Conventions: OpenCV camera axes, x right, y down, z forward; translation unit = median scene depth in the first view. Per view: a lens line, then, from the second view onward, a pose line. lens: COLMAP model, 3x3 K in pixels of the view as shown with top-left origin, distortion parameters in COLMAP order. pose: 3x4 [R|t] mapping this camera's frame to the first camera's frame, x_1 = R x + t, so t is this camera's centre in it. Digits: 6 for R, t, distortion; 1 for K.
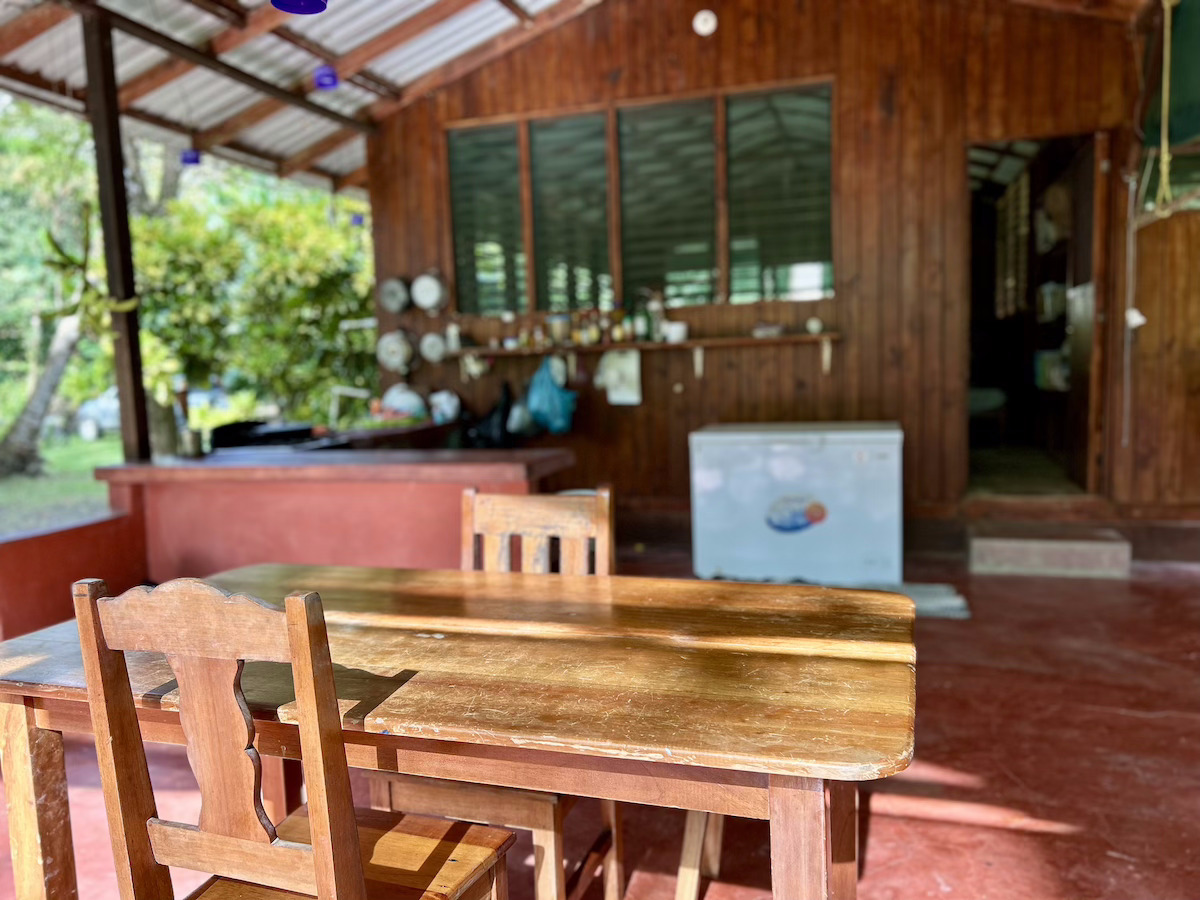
lens RADIAL K [[920.0, 0, 600.0], [0, 920.0, 450.0], [0, 0, 1]] dist [0.038325, -0.000069]
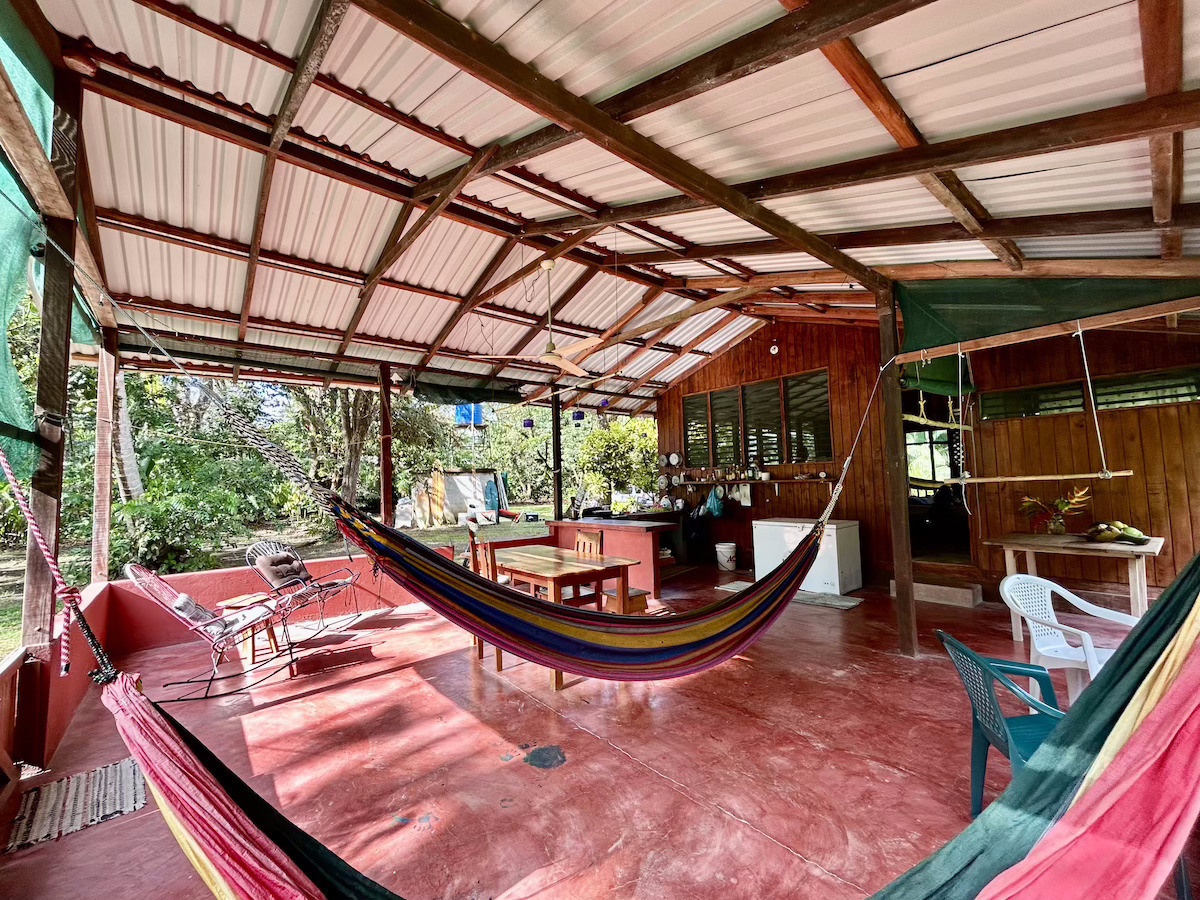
lens RADIAL K [[490.0, 0, 598.8], [0, 490.0, 448.1], [0, 0, 1]] dist [0.001516, 0.000718]
pose [[0.841851, -0.023392, -0.539203, 0.395288], [-0.057072, 0.989601, -0.132036, -0.011325], [0.536684, 0.141928, 0.831761, -0.263519]]
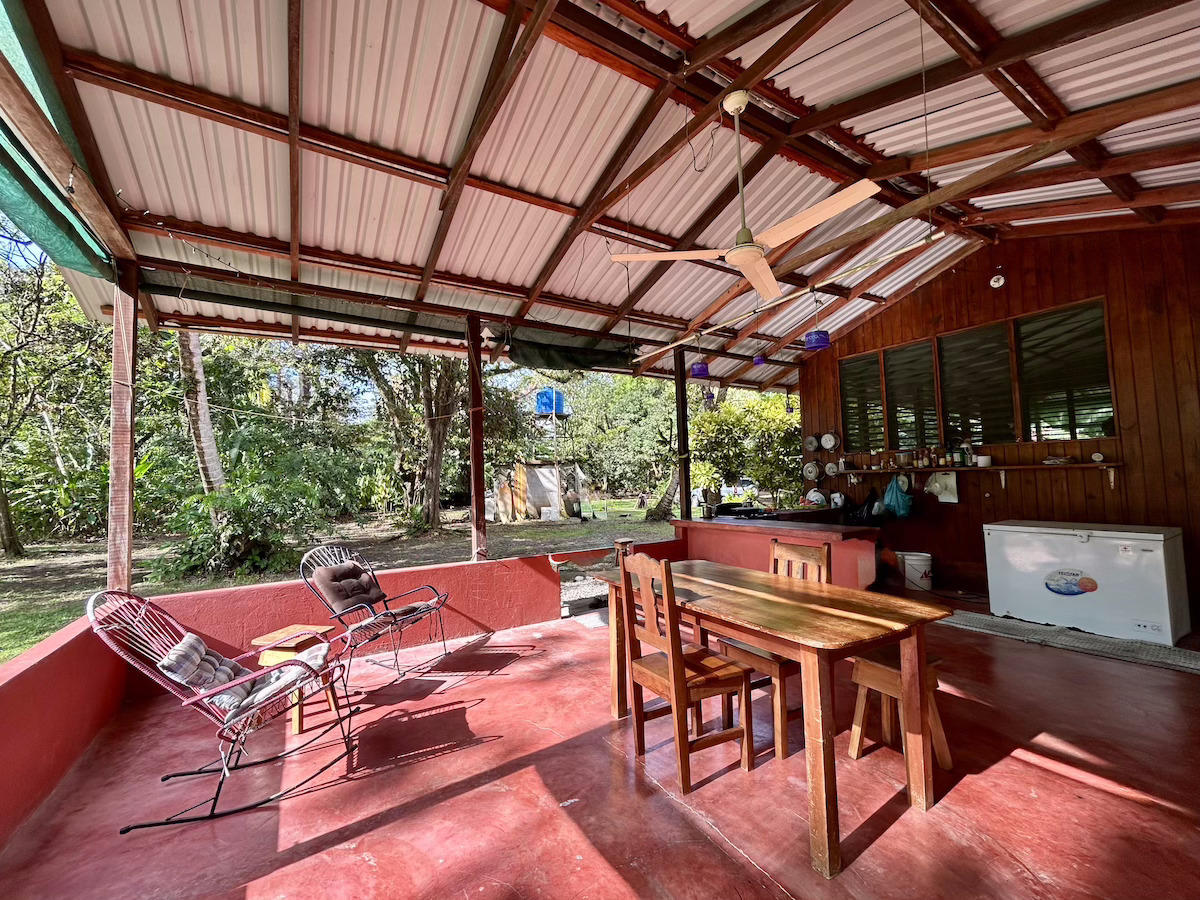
lens RADIAL K [[490.0, 0, 598.8], [0, 490.0, 448.1], [0, 0, 1]] dist [0.001516, 0.000718]
pose [[0.755560, -0.024460, -0.654622, 0.137014], [-0.064597, 0.991650, -0.111611, -0.008719], [0.651886, 0.126615, 0.747672, -0.108621]]
